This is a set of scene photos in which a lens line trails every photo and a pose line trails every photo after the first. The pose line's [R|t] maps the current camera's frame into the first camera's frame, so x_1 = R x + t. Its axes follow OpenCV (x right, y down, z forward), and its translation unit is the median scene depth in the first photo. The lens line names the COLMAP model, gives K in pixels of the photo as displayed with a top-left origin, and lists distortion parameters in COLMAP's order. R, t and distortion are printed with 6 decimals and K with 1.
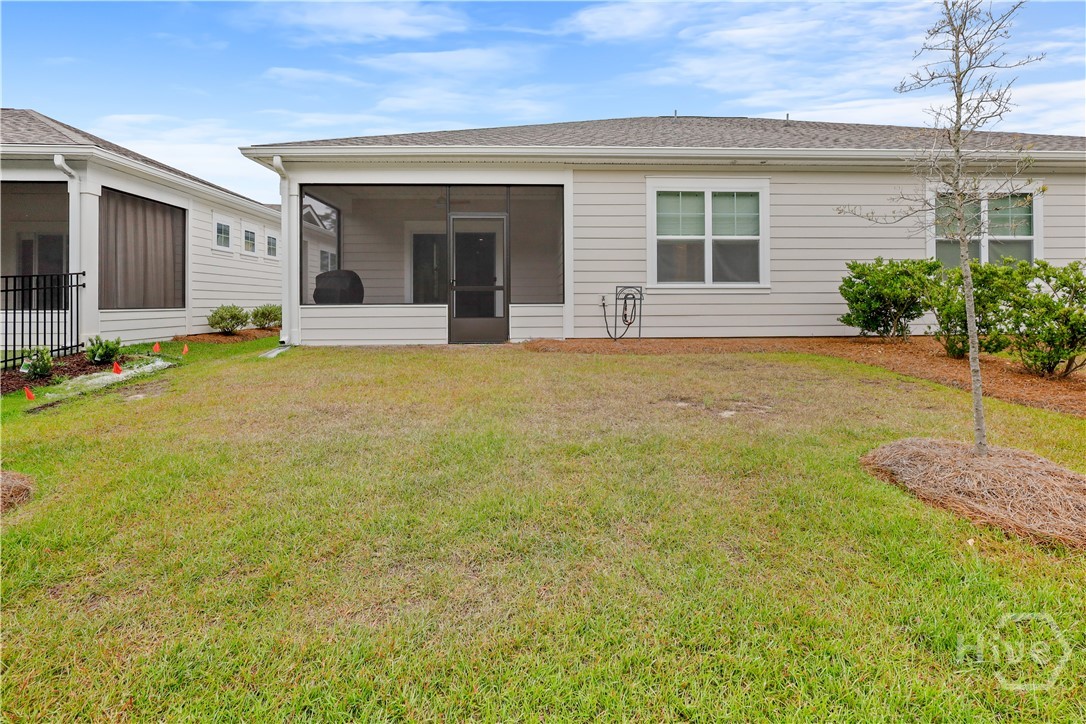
lens RADIAL K [[528.1, 0, 544.0], [0, 528.1, 306.0], [0, 0, 1]] dist [-0.006409, -0.000899]
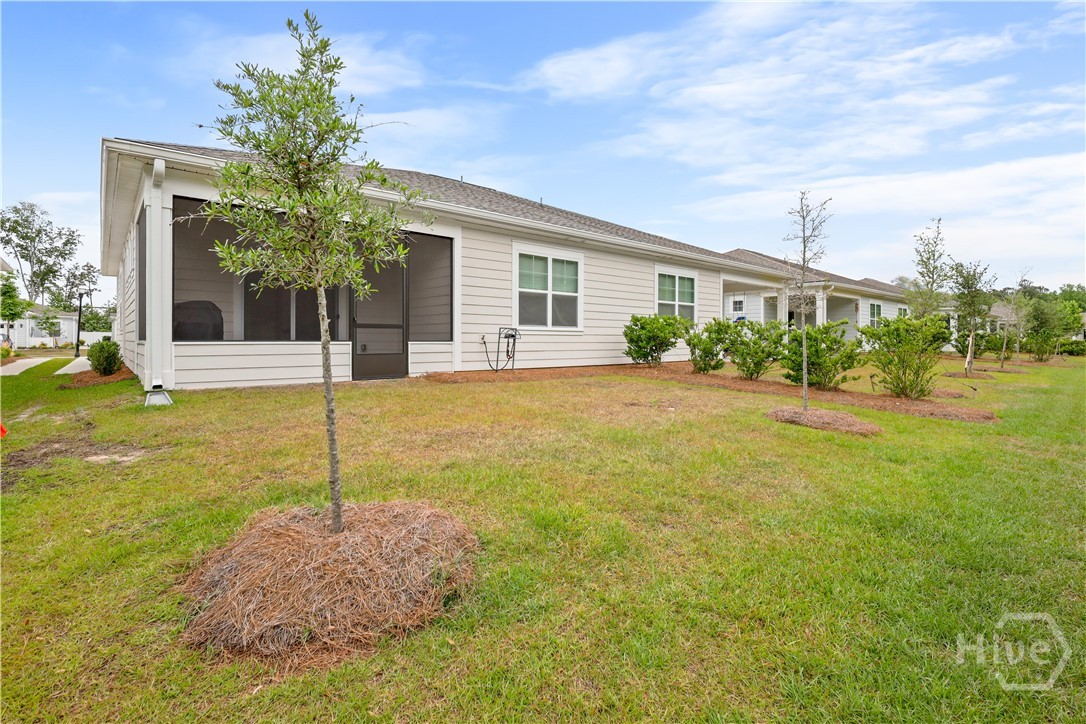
lens RADIAL K [[528.1, 0, 540.0], [0, 528.1, 355.7], [0, 0, 1]] dist [-0.006409, -0.000899]
pose [[0.773784, -0.011132, 0.633351, -0.550954], [-0.002025, 0.999797, 0.020046, 0.003029], [-0.633446, -0.016794, 0.773605, -0.014461]]
